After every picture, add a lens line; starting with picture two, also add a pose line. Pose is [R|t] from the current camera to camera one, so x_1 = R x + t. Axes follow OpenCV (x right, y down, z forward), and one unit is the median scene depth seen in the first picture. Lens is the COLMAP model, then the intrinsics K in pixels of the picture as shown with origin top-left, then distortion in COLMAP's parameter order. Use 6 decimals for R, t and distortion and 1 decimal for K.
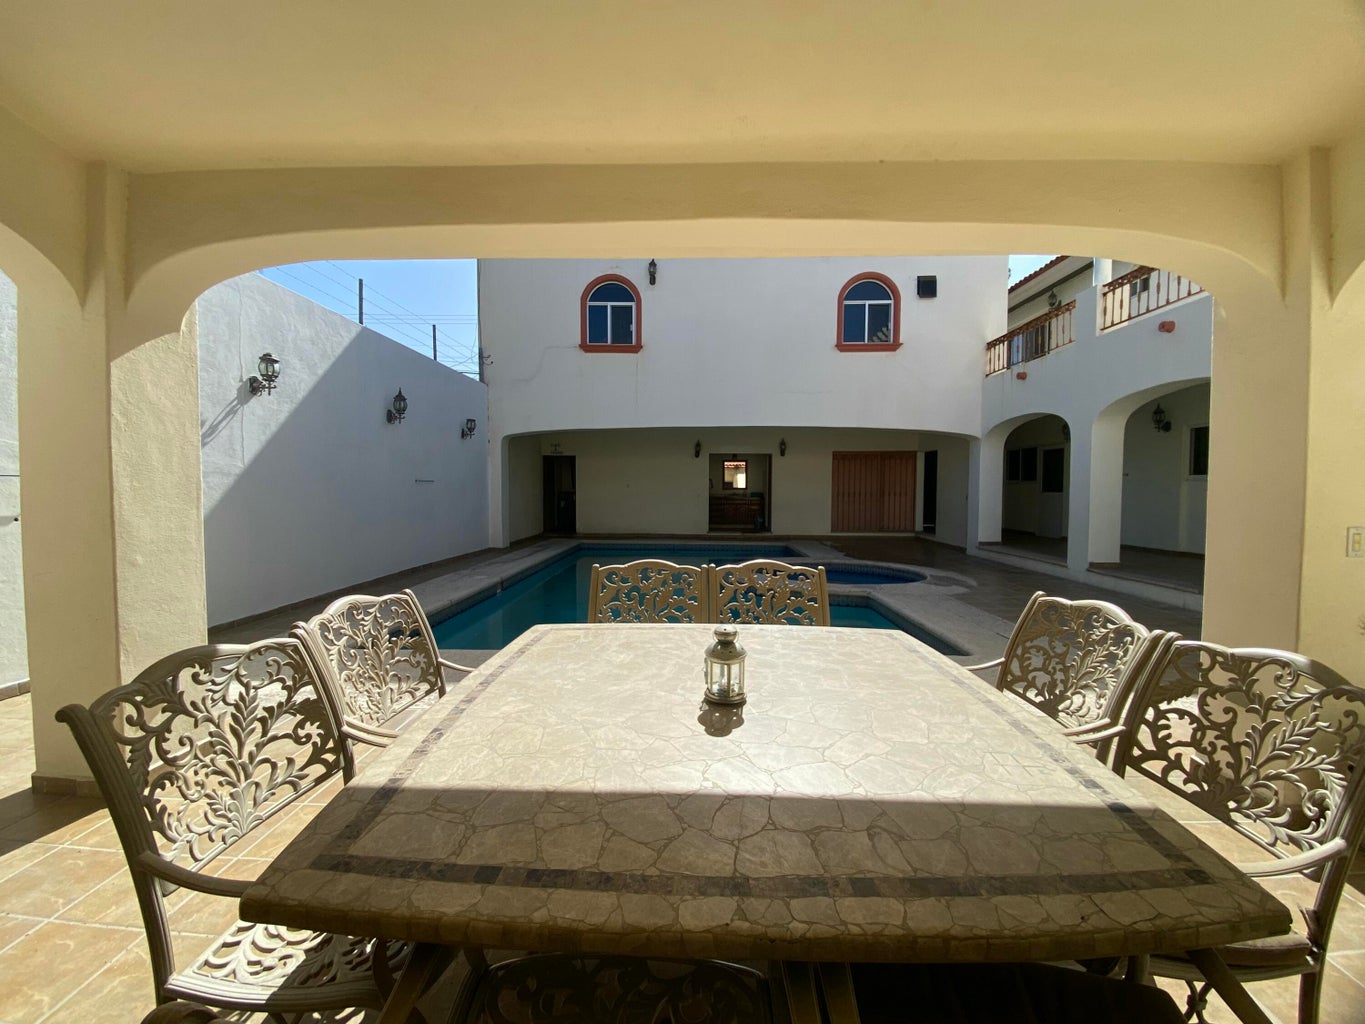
lens RADIAL K [[551.6, 0, 678.6], [0, 551.6, 513.9], [0, 0, 1]] dist [0.057945, -0.044585]
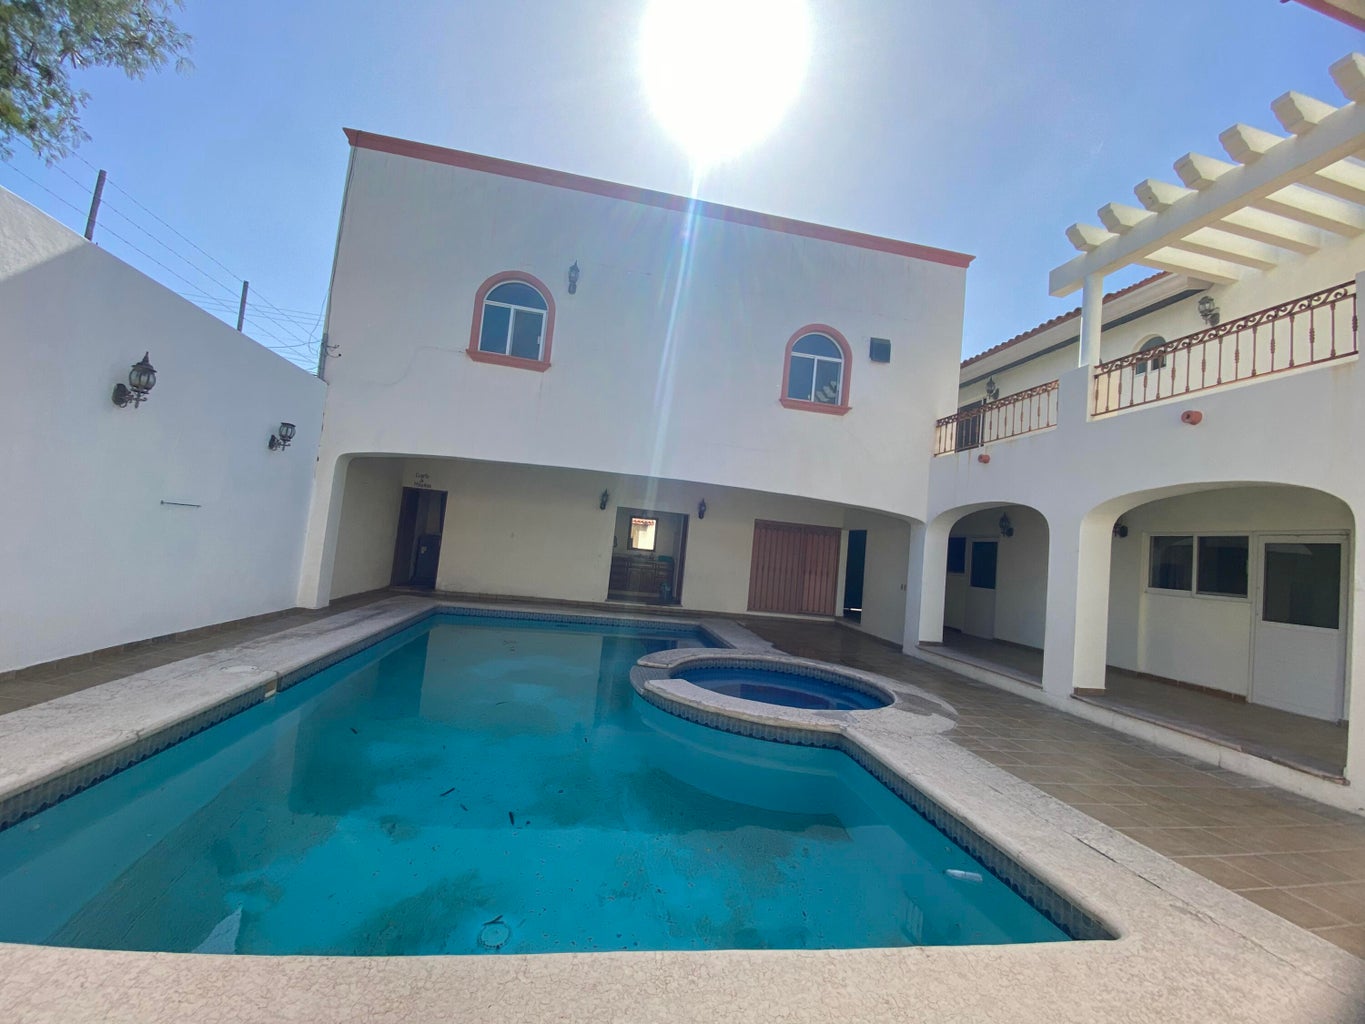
lens RADIAL K [[551.6, 0, 678.6], [0, 551.6, 513.9], [0, 0, 1]] dist [0.057945, -0.044585]
pose [[0.976595, 0.102968, 0.188837, -0.014577], [-0.084079, 0.990862, -0.105466, -0.022477], [-0.197971, 0.087120, 0.976329, 0.206652]]
